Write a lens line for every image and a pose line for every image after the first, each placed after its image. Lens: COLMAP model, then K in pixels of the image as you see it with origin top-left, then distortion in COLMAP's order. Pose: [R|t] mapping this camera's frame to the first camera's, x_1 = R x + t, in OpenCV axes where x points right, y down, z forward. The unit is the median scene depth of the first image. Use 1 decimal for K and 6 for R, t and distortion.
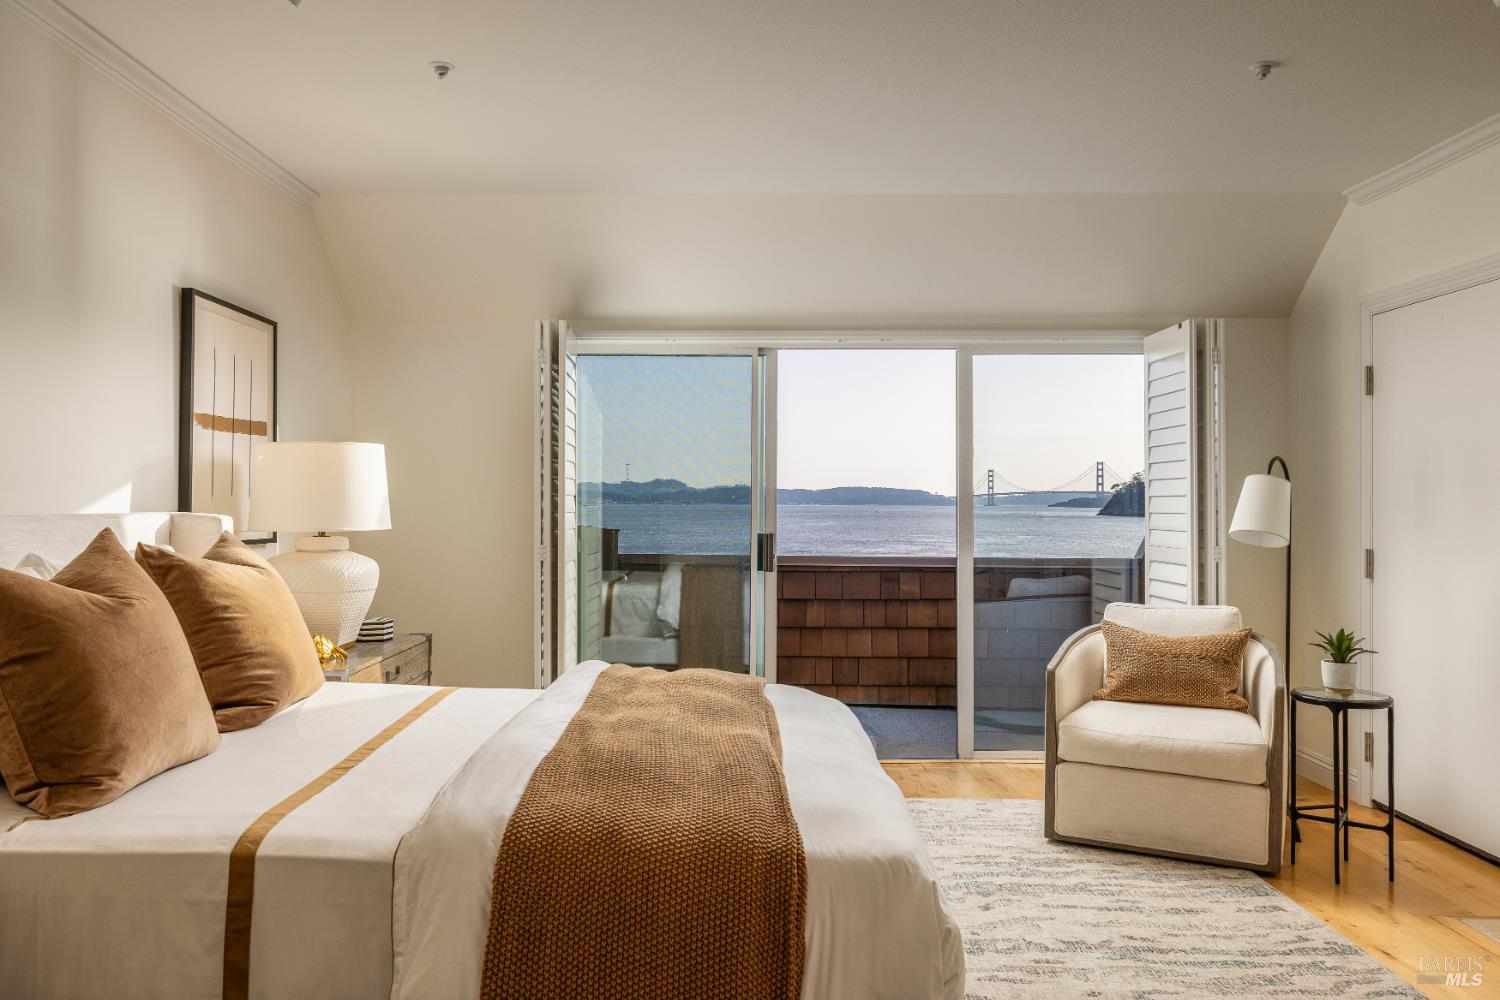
lens RADIAL K [[1128.3, 0, 750.0], [0, 1128.3, 500.0], [0, 0, 1]] dist [-0.007755, 0.001895]
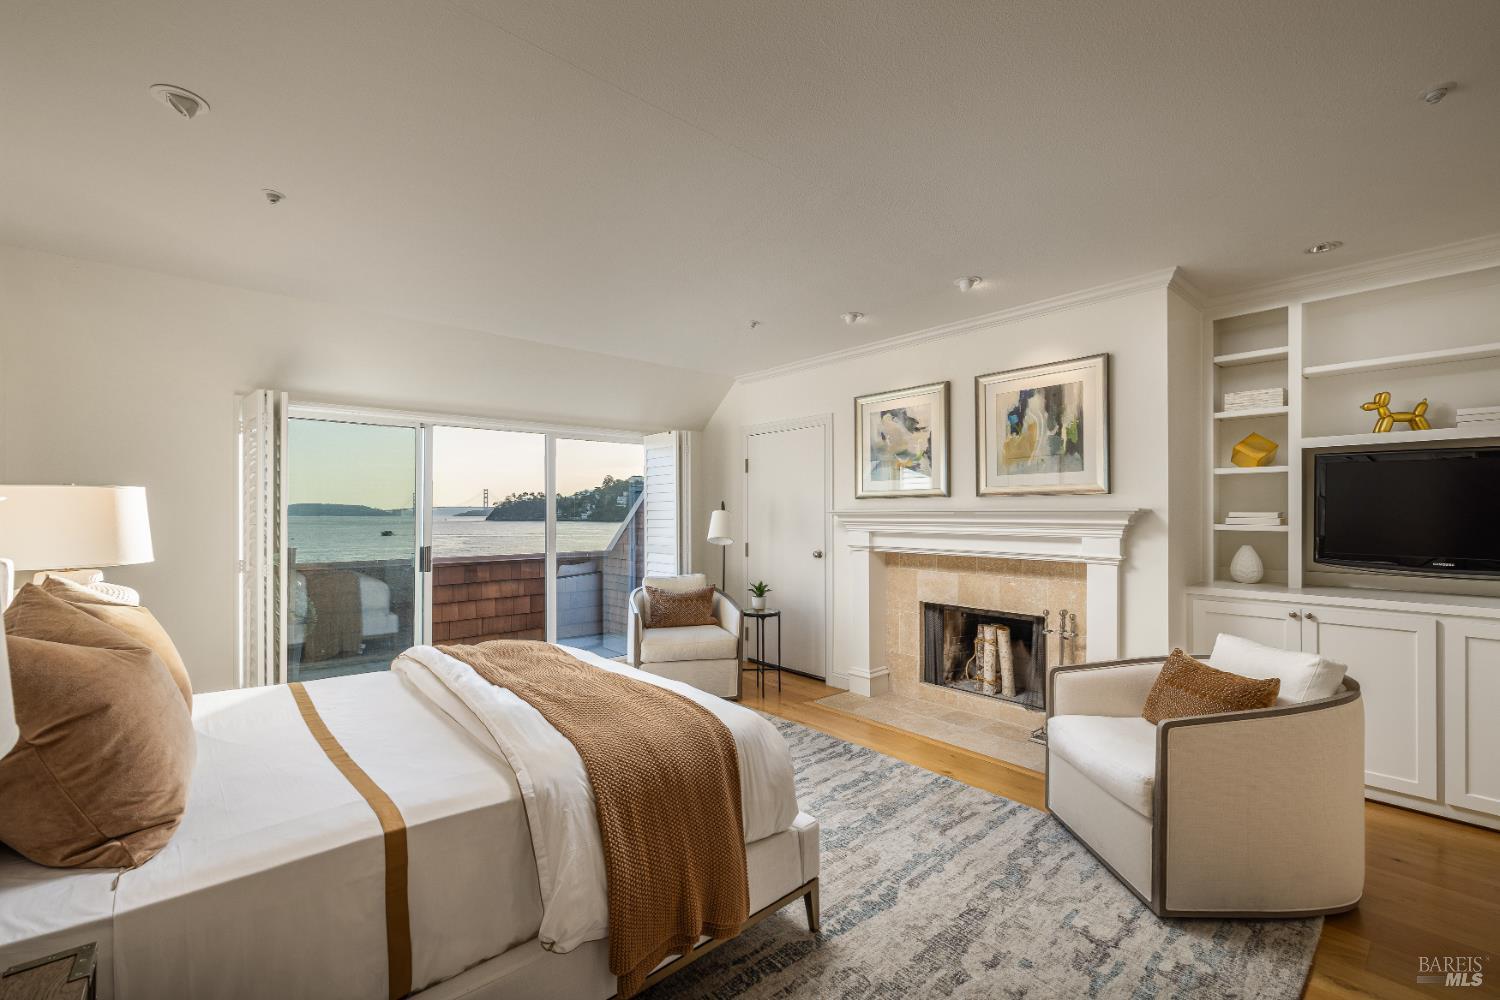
lens RADIAL K [[651.1, 0, 750.0], [0, 651.1, 500.0], [0, 0, 1]] dist [-0.000477, -0.000142]
pose [[0.722836, 0.005374, 0.690999, -0.288386], [0.002650, 0.999941, -0.010548, -0.023377], [-0.691015, 0.009456, 0.722779, 0.075397]]
